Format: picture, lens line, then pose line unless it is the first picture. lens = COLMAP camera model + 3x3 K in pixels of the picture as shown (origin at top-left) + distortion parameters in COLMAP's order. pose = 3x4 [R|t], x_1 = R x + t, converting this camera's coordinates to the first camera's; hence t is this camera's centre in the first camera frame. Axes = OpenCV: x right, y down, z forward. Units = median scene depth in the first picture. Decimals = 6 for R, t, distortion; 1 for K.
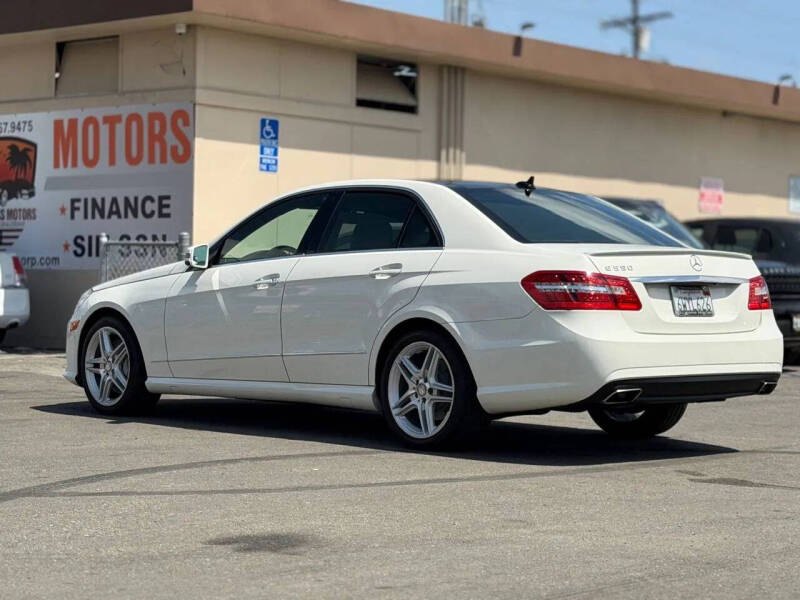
lens RADIAL K [[1847.4, 0, 400.0], [0, 1847.4, 300.0], [0, 0, 1]] dist [0.098406, 0.181362]
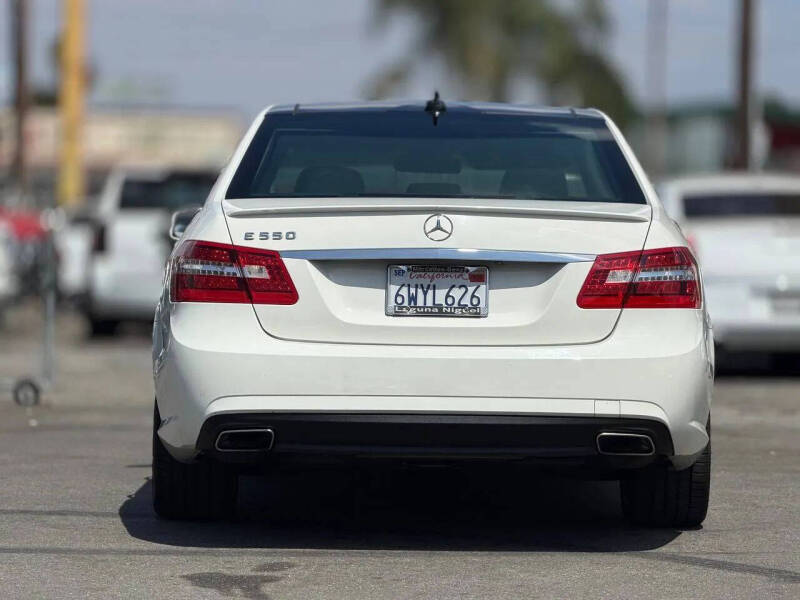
lens RADIAL K [[3012.8, 0, 400.0], [0, 3012.8, 300.0], [0, 0, 1]] dist [0.144281, -0.038727]
pose [[0.737724, 0.008071, -0.675054, 0.797447], [-0.012760, 0.999917, -0.001989, 0.005535], [0.674981, 0.010081, 0.737766, 0.265716]]
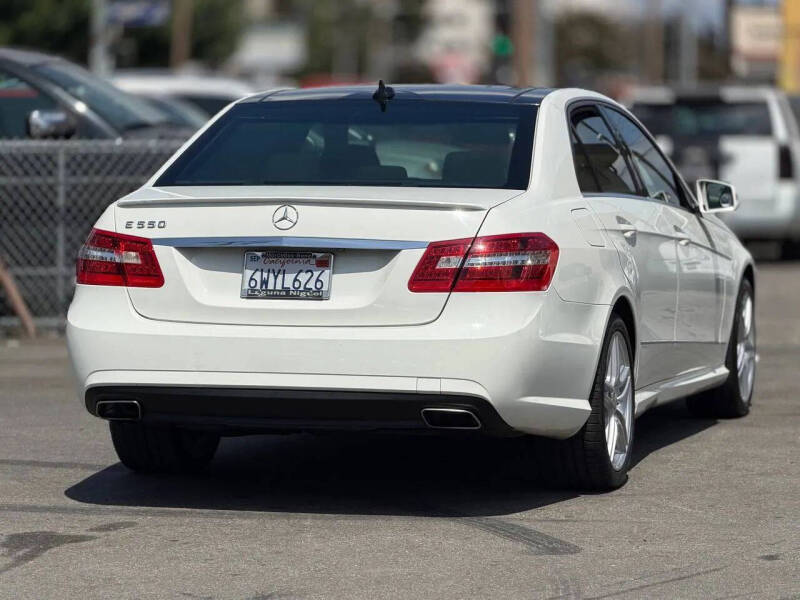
lens RADIAL K [[3012.8, 0, 400.0], [0, 3012.8, 300.0], [0, 0, 1]] dist [0.144281, -0.038727]
pose [[0.527885, 0.035463, -0.848575, 1.067633], [-0.007957, 0.999291, 0.036811, -0.029809], [0.849278, -0.012680, 0.527793, 0.464079]]
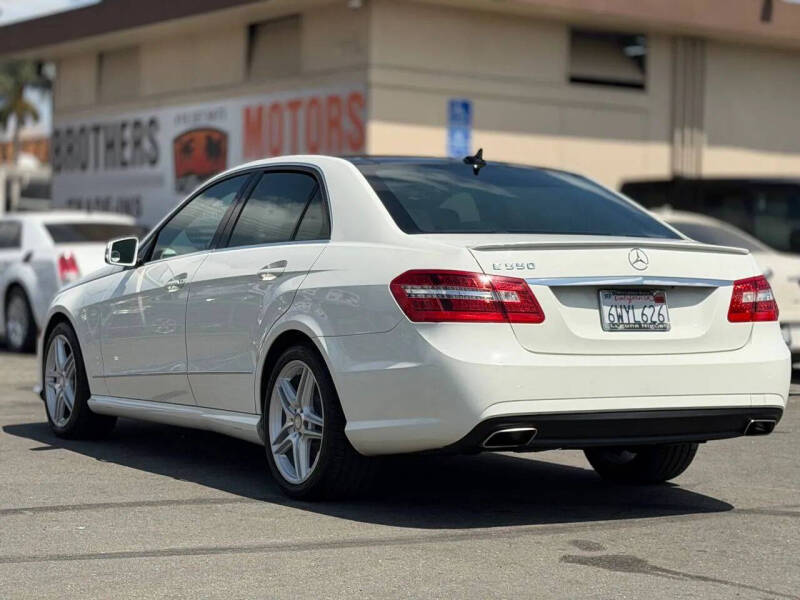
lens RADIAL K [[1847.4, 0, 400.0], [0, 1847.4, 300.0], [0, 0, 1]] dist [0.098406, 0.181362]
pose [[0.972454, 0.003432, -0.233068, 0.236075], [-0.003053, 0.999993, 0.001986, -0.004714], [0.233073, -0.001220, 0.972458, 0.249251]]
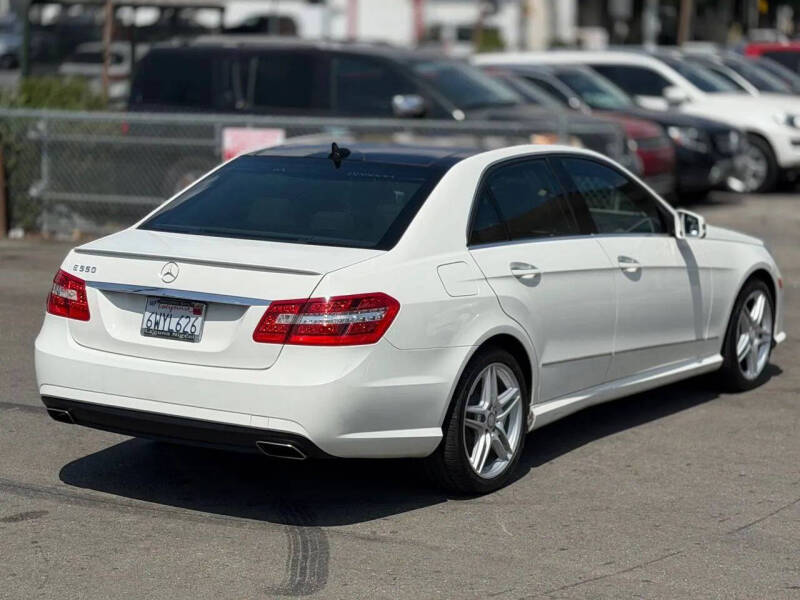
lens RADIAL K [[1847.4, 0, 400.0], [0, 1847.4, 300.0], [0, 0, 1]] dist [0.098406, 0.181362]
pose [[0.250353, 0.126241, -0.959889, 0.933667], [-0.022025, 0.991948, 0.124713, -0.107695], [0.967904, -0.010081, 0.251117, 0.880883]]
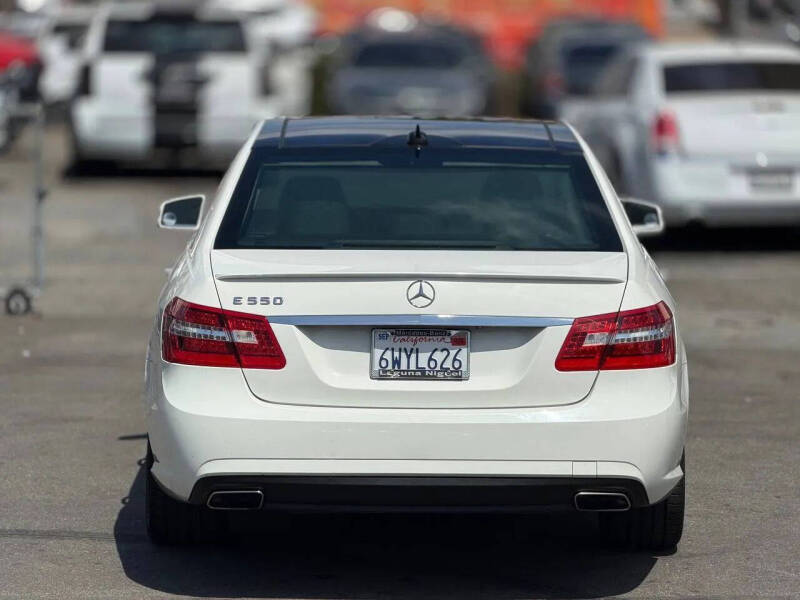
lens RADIAL K [[3012.8, 0, 400.0], [0, 3012.8, 300.0], [0, 0, 1]] dist [0.144281, -0.038727]
pose [[0.741191, 0.063694, -0.668265, 0.815402], [-0.007526, 0.996214, 0.086605, -0.103593], [0.671252, -0.059161, 0.738865, 0.245123]]
